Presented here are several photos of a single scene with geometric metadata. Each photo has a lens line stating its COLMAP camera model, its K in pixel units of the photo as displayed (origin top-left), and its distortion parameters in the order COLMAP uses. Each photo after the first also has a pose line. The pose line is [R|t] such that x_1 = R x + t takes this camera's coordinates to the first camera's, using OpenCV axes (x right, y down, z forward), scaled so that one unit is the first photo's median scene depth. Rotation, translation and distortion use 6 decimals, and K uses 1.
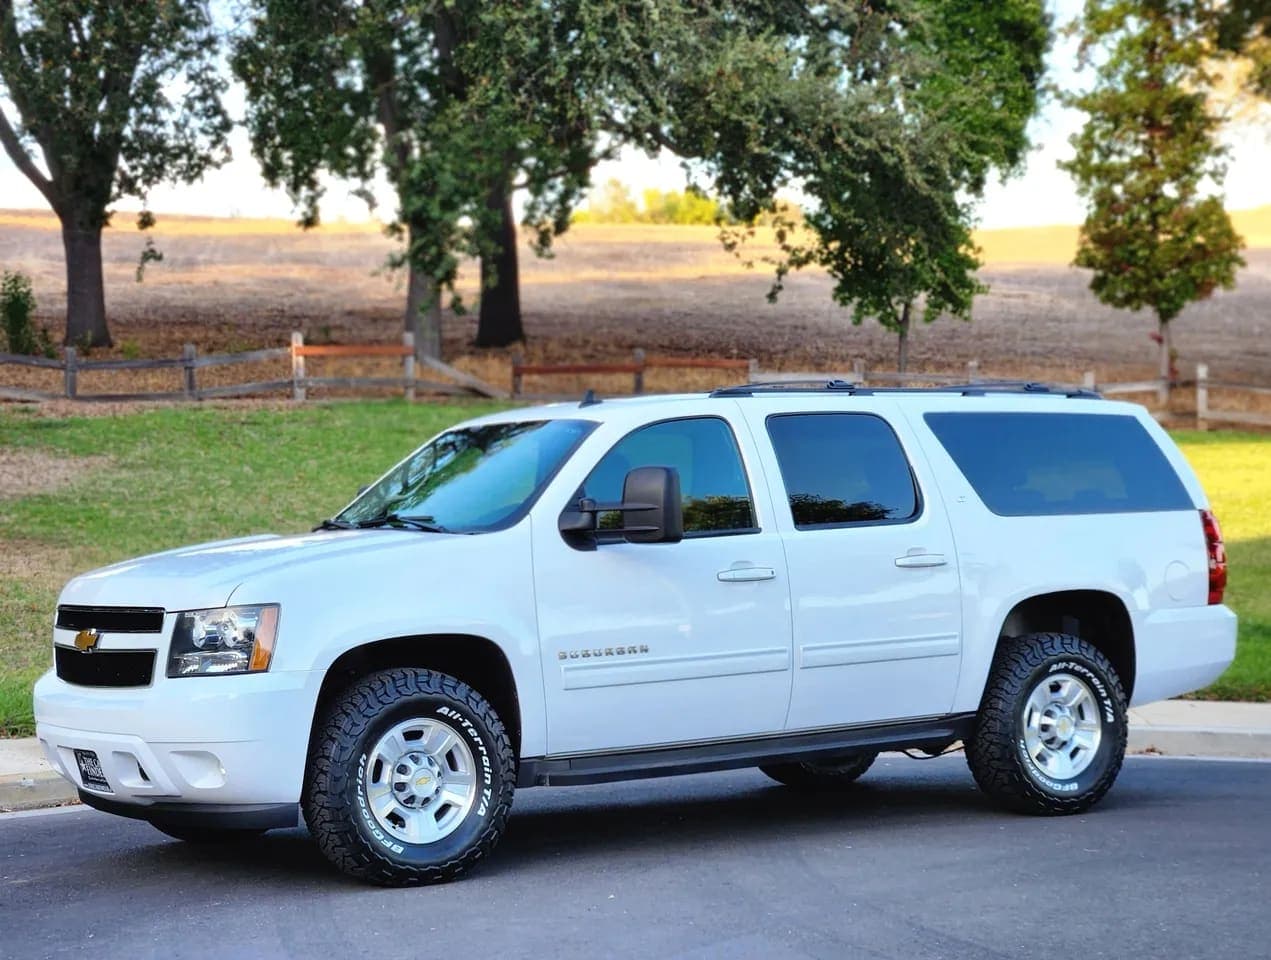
lens RADIAL K [[2471.8, 0, 599.1], [0, 2471.8, 479.8], [0, 0, 1]] dist [-0.208606, 2.654471]
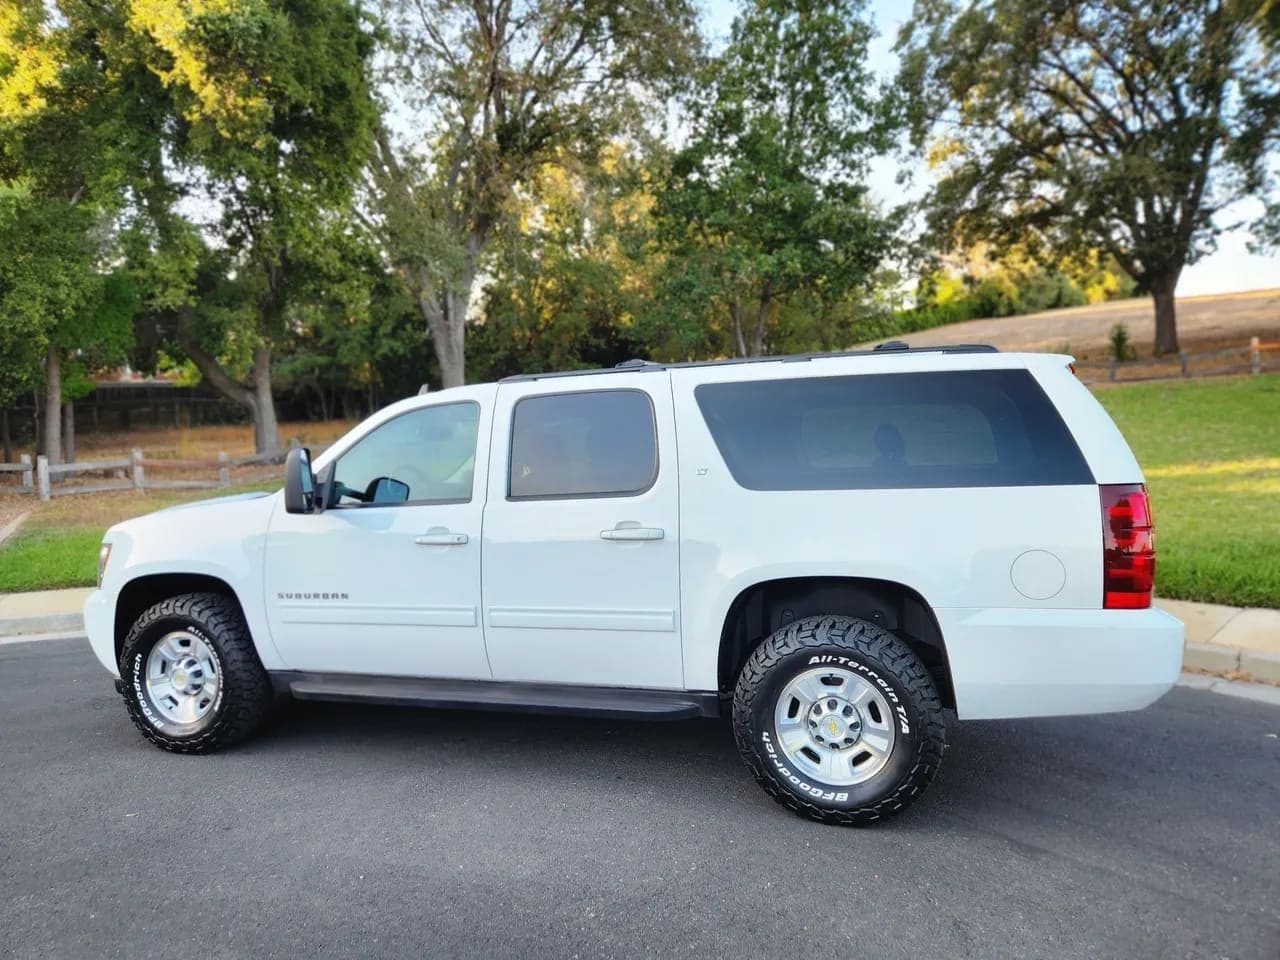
lens RADIAL K [[853.3, 0, 634.3], [0, 853.3, 479.4], [0, 0, 1]] dist [0.078305, -0.059753]
pose [[0.614573, 0.030808, -0.788258, 0.390306], [0.024158, 0.998033, 0.057842, -0.009234], [0.788490, -0.054590, 0.612620, 0.760626]]
